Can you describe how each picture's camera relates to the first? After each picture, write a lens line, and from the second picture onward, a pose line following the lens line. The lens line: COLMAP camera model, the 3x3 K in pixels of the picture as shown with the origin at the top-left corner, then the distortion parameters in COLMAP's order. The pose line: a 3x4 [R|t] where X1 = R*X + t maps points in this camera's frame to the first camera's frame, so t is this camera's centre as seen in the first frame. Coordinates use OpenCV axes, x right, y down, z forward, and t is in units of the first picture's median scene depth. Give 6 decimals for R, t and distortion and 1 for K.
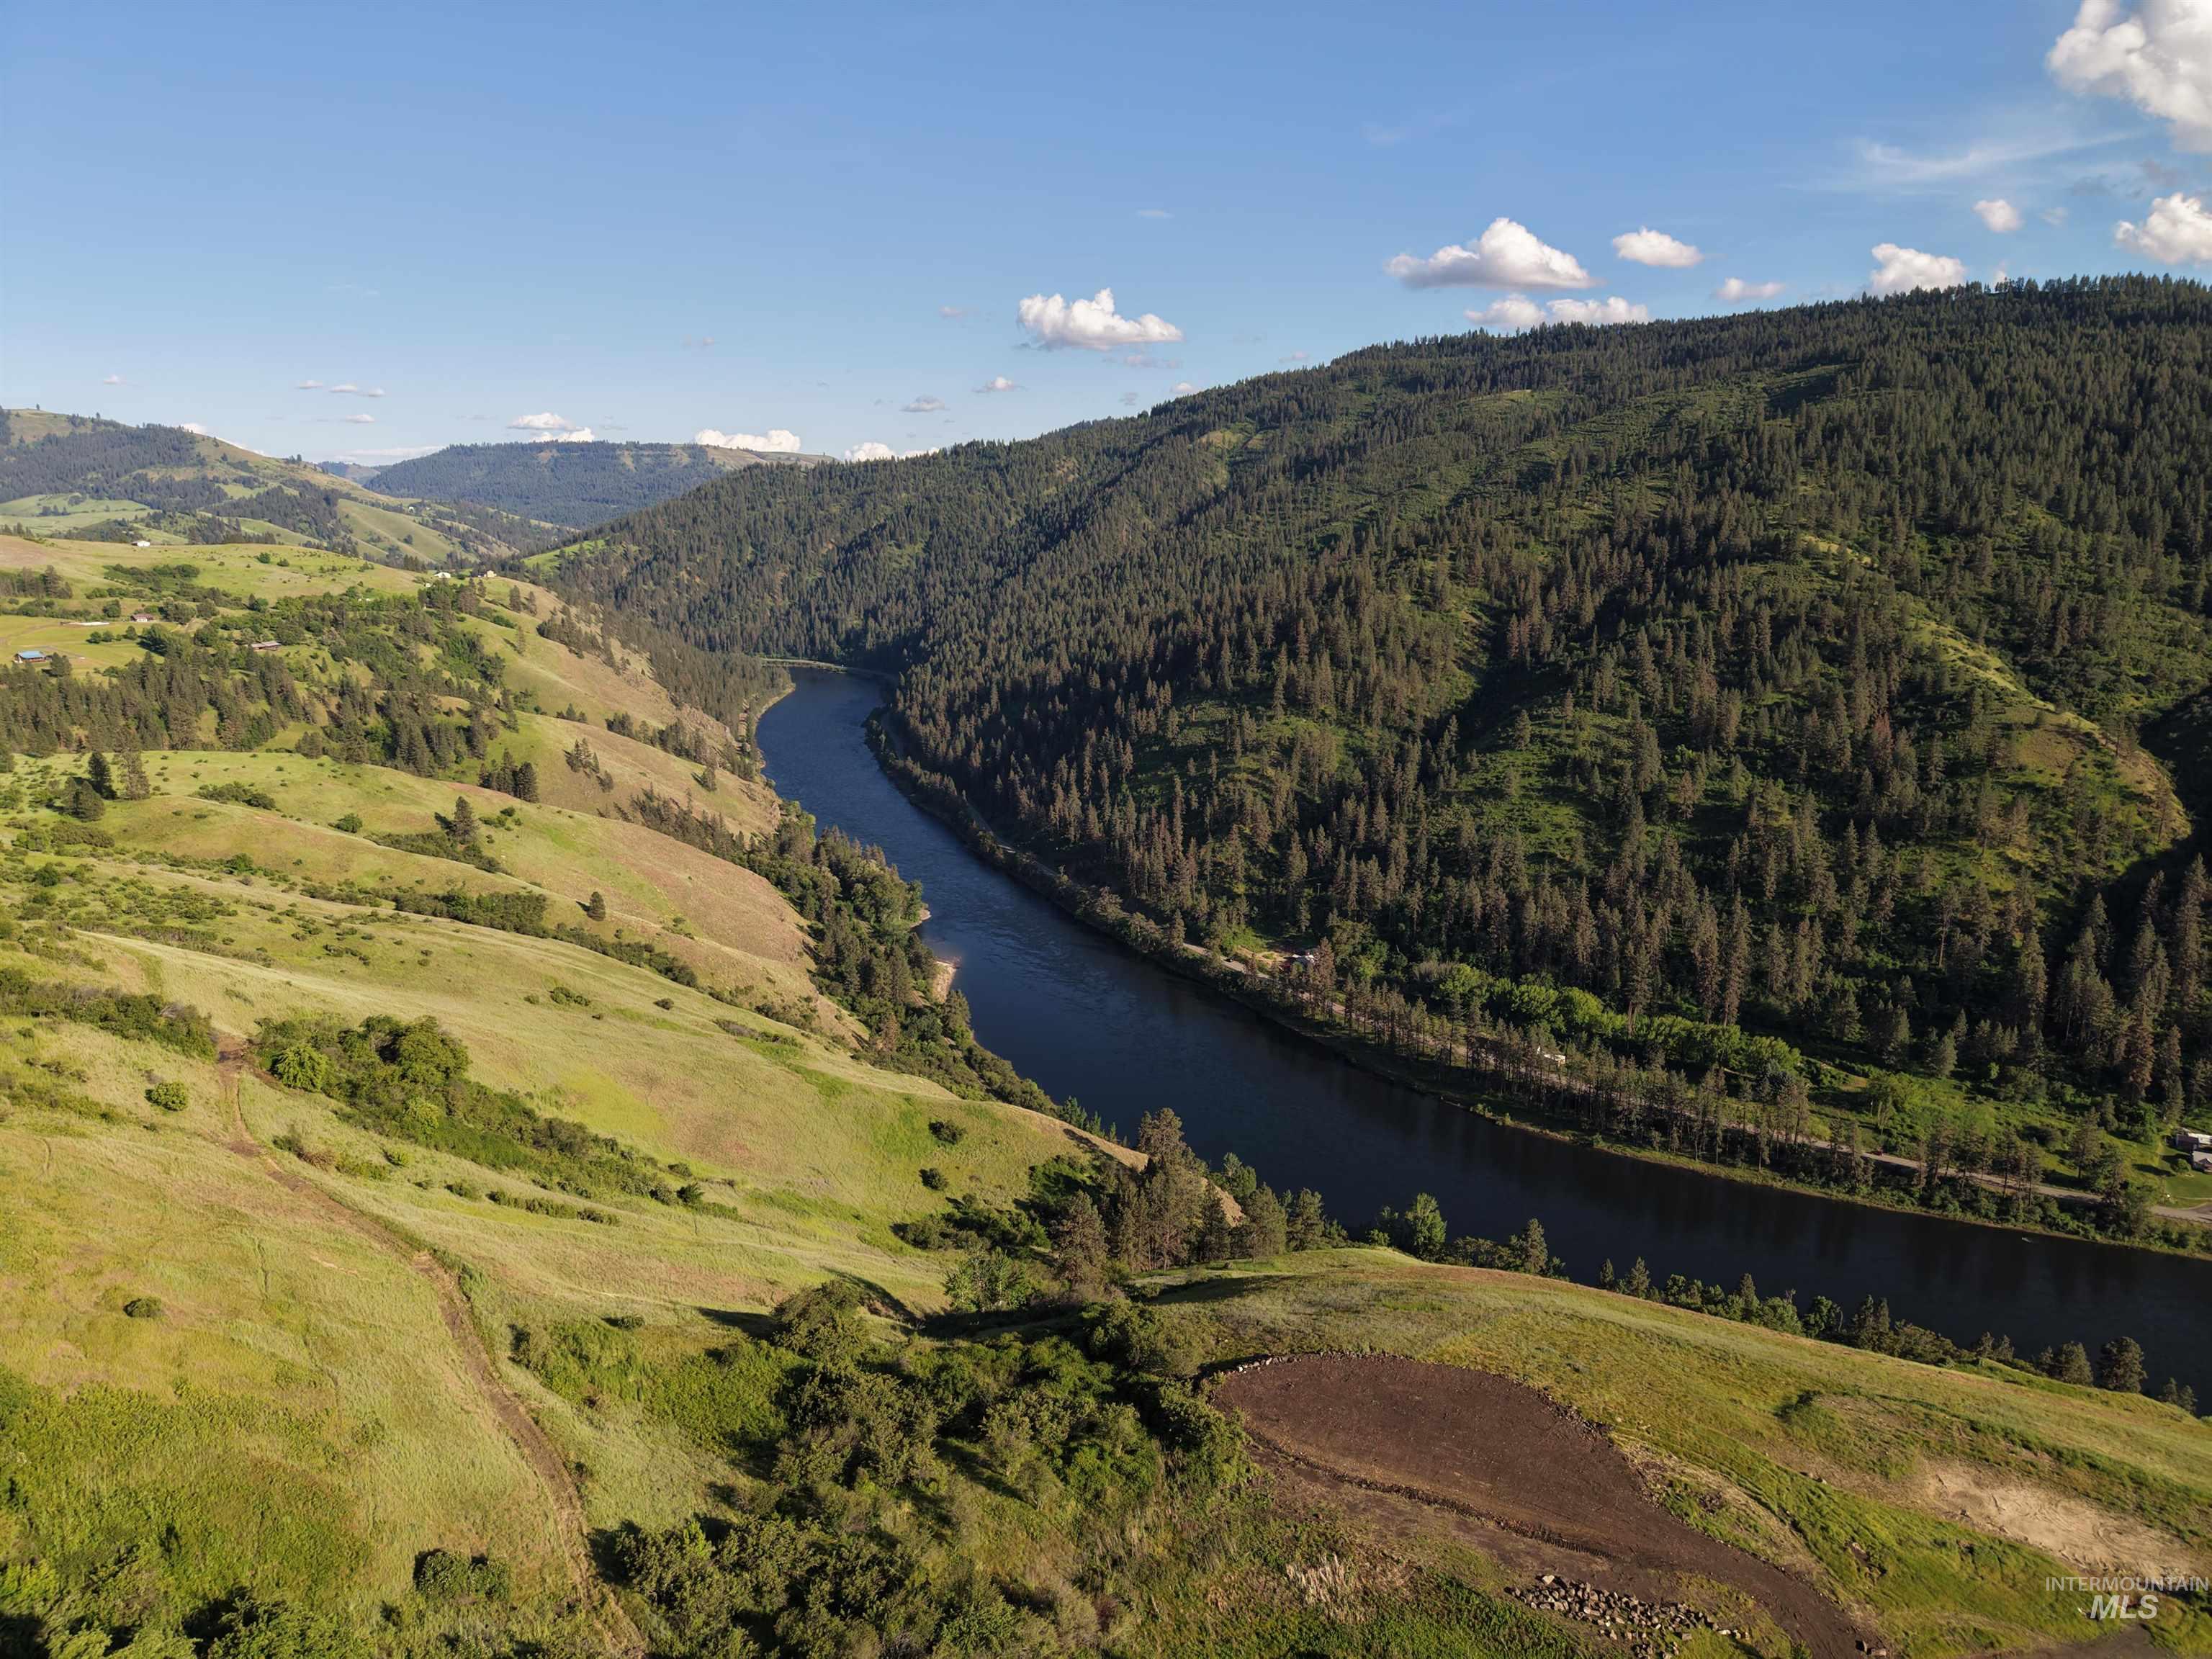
lens RADIAL K [[1516.2, 0, 1098.4], [0, 1516.2, 821.6], [0, 0, 1]] dist [0.035756, -0.029441]
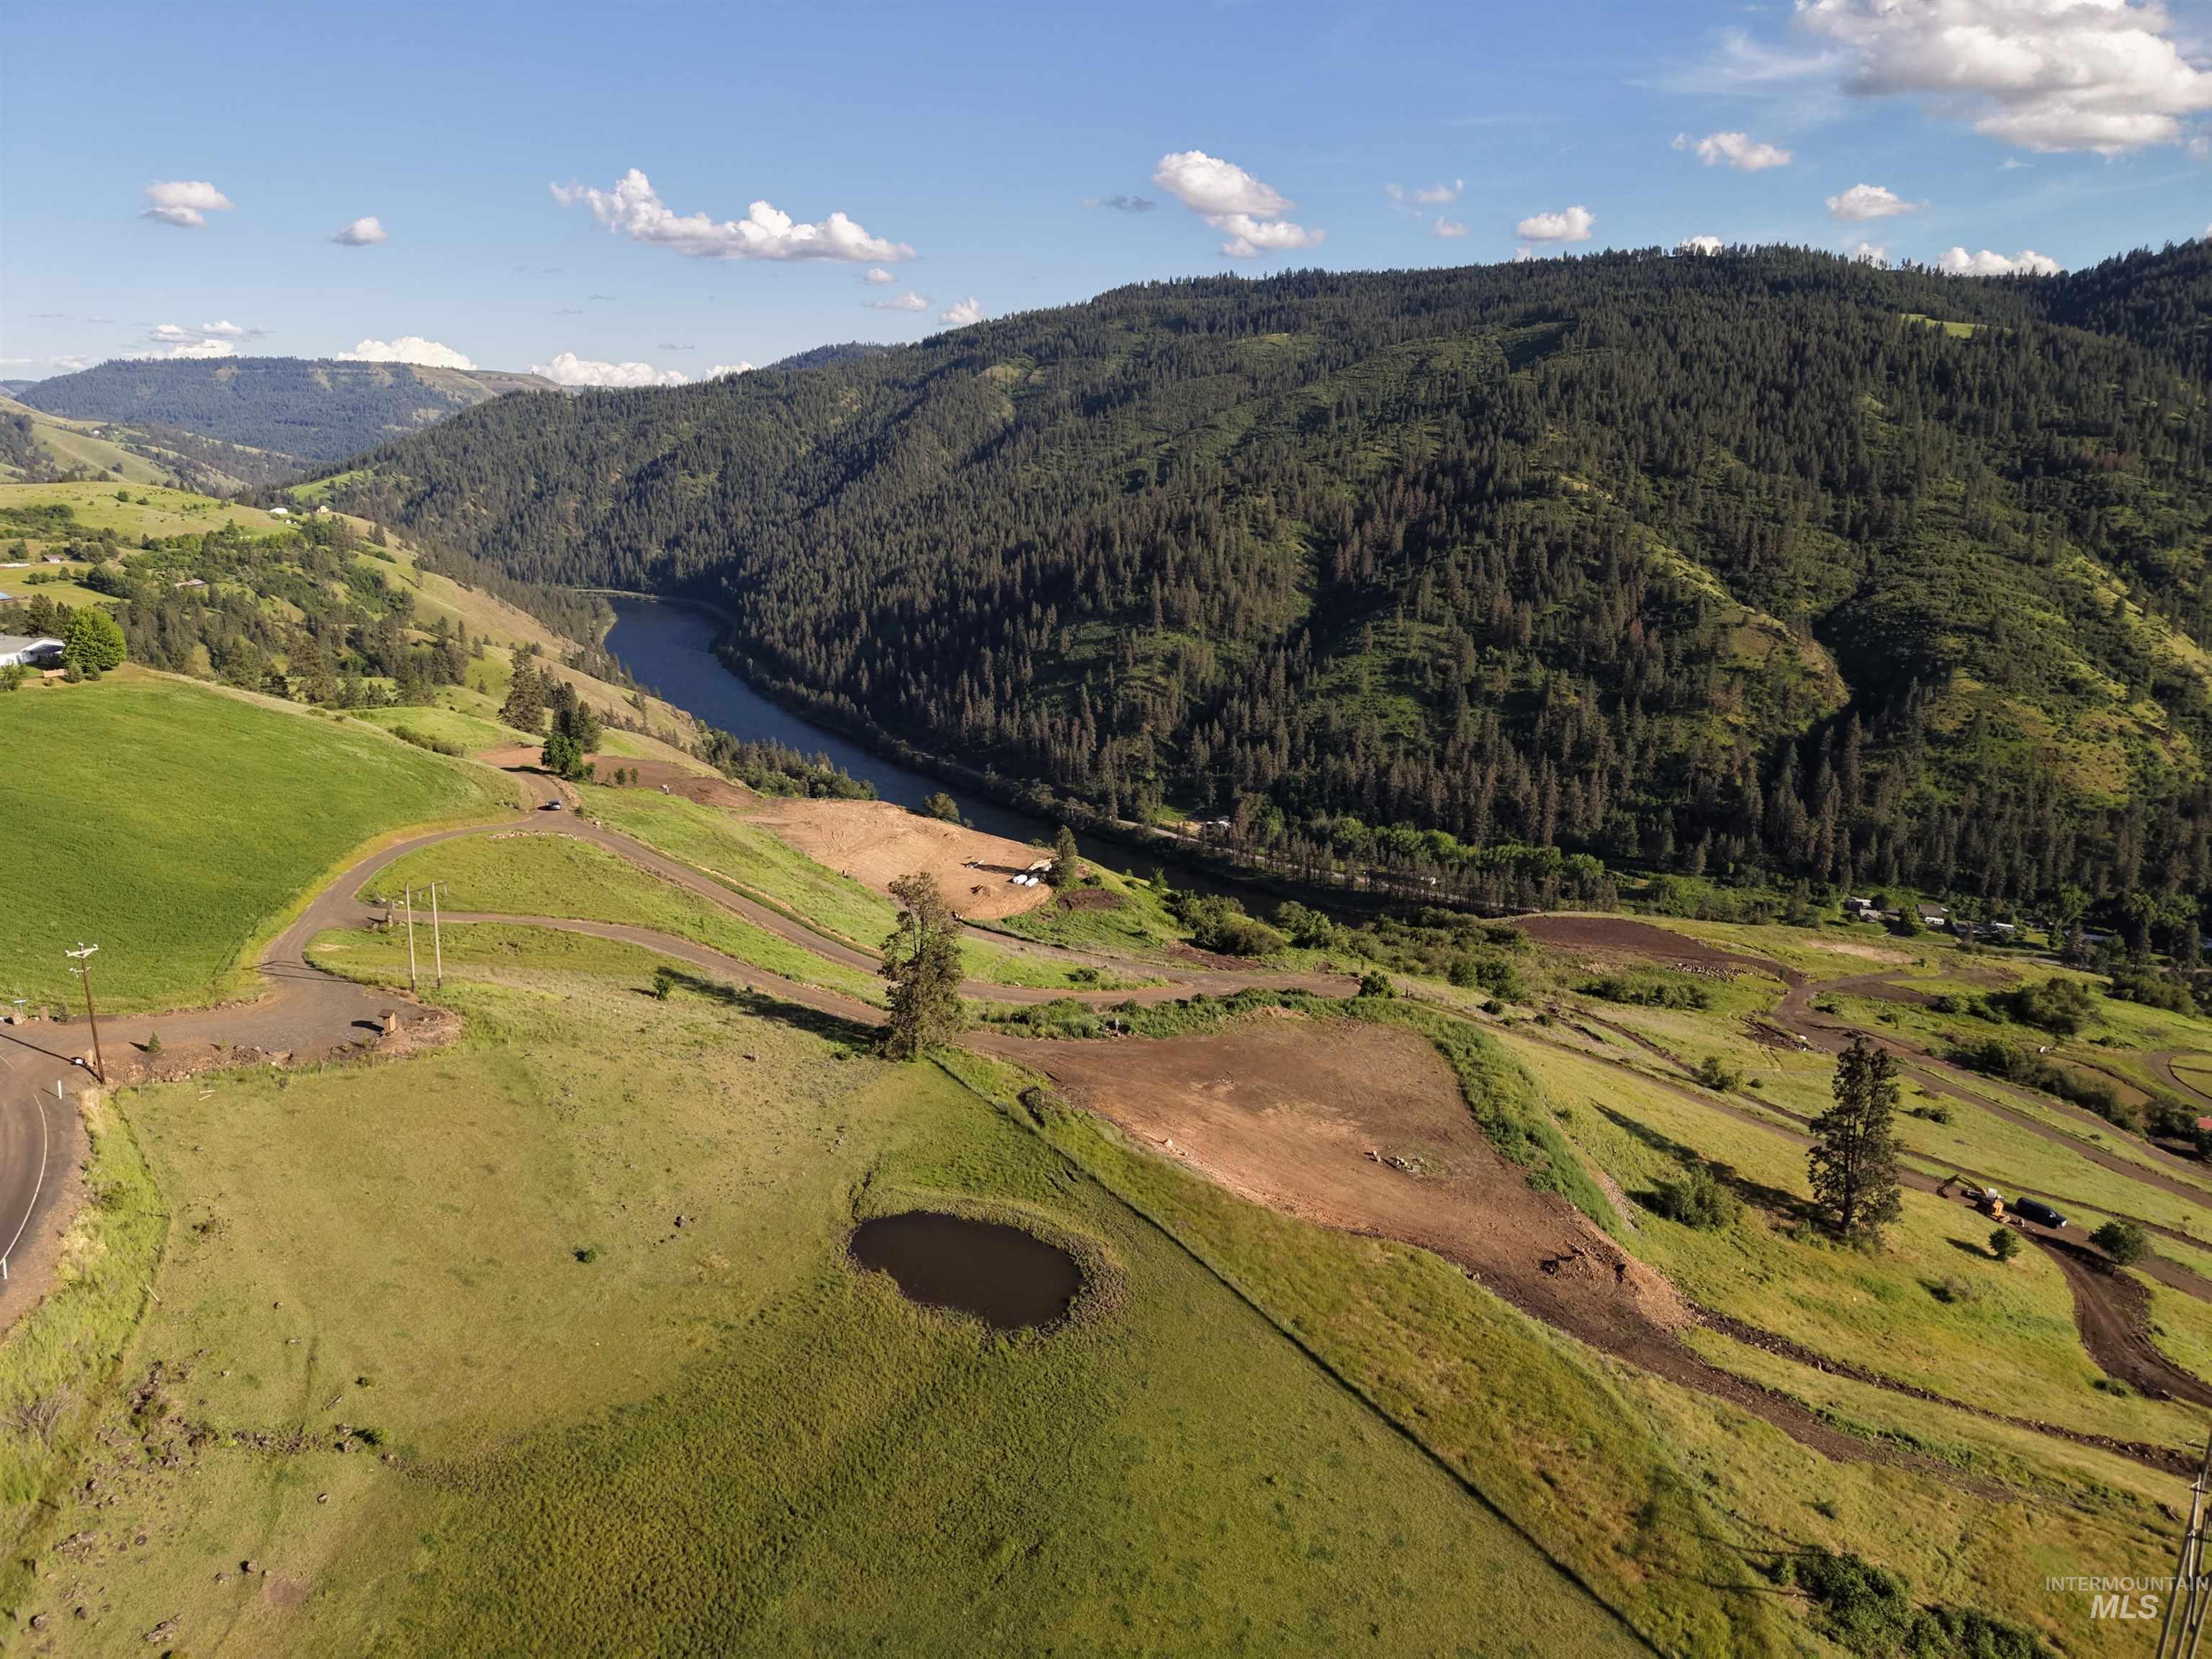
lens RADIAL K [[1520.5, 0, 1106.0], [0, 1520.5, 829.5], [0, 0, 1]] dist [0.070847, -0.105177]
pose [[0.981026, -0.046099, 0.188318, -0.151274], [0.035891, 0.997714, 0.057265, 0.015064], [-0.190527, -0.049419, 0.980437, -0.171104]]
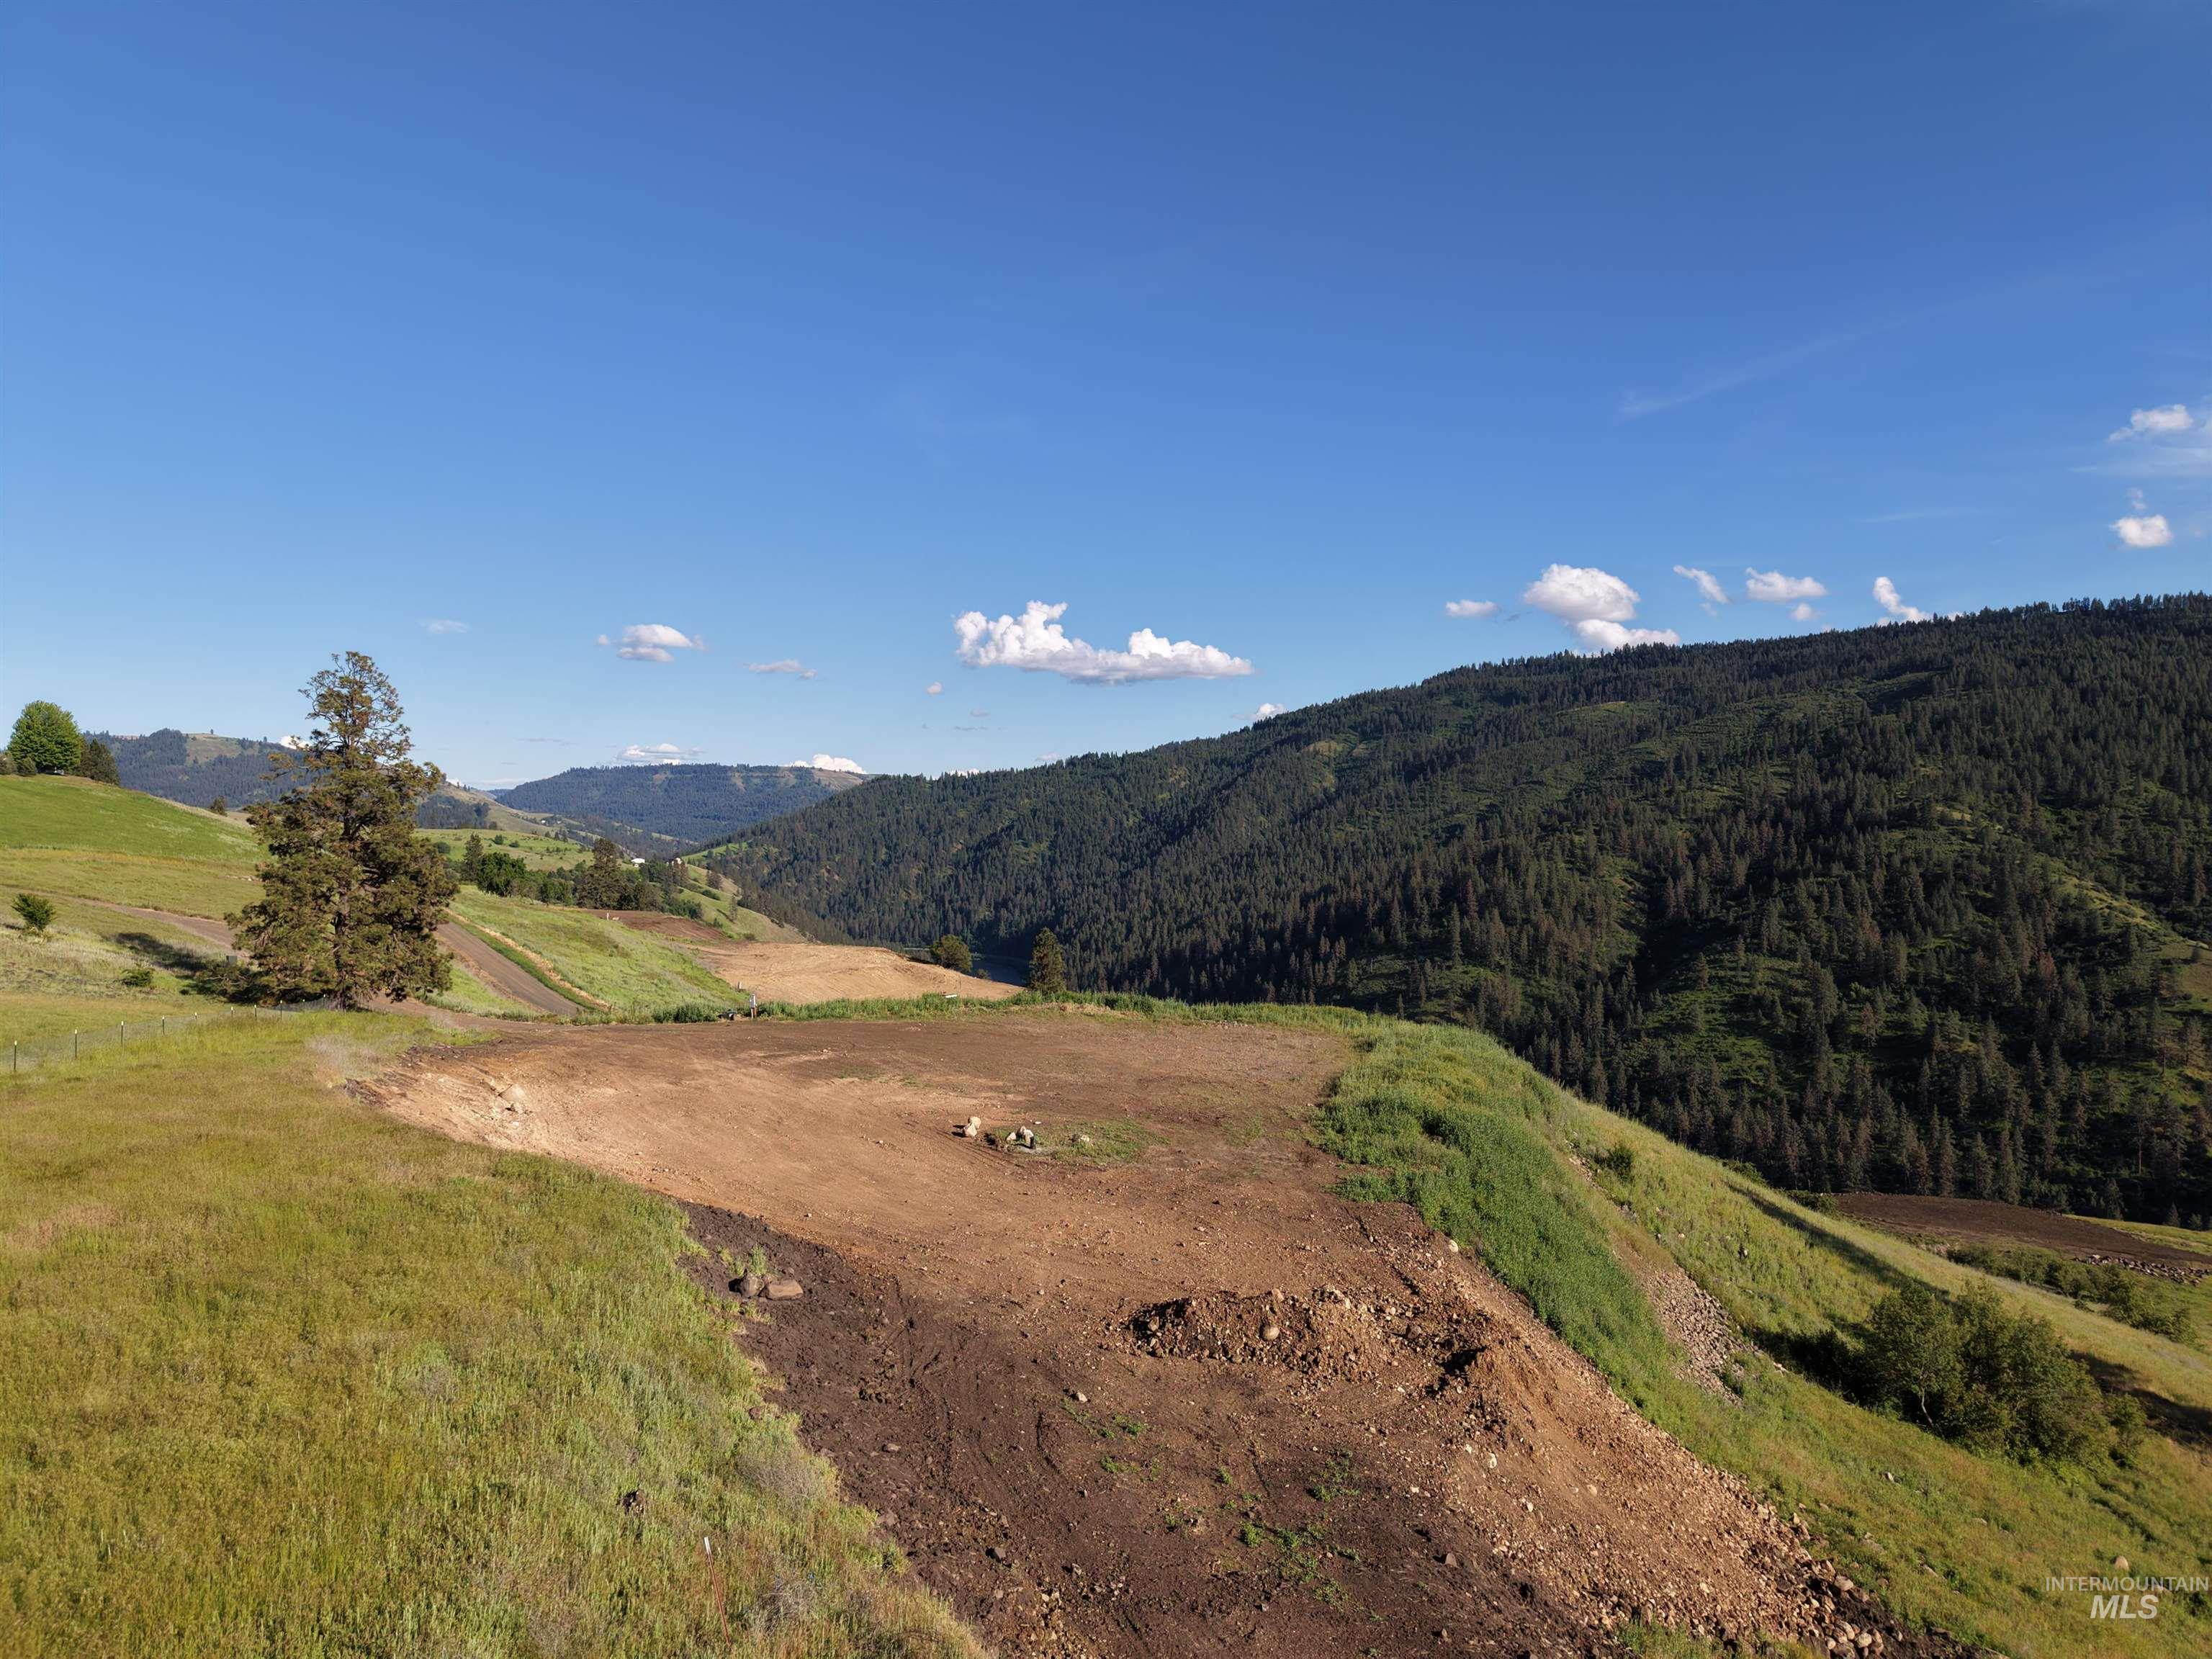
lens RADIAL K [[1516.2, 0, 1098.4], [0, 1516.2, 821.6], [0, 0, 1]] dist [0.035756, -0.029441]
pose [[0.999205, 0.000154, -0.039870, -0.091612], [-0.008518, 0.977727, -0.209709, 0.057186], [0.038950, 0.209882, 0.976951, -0.086605]]
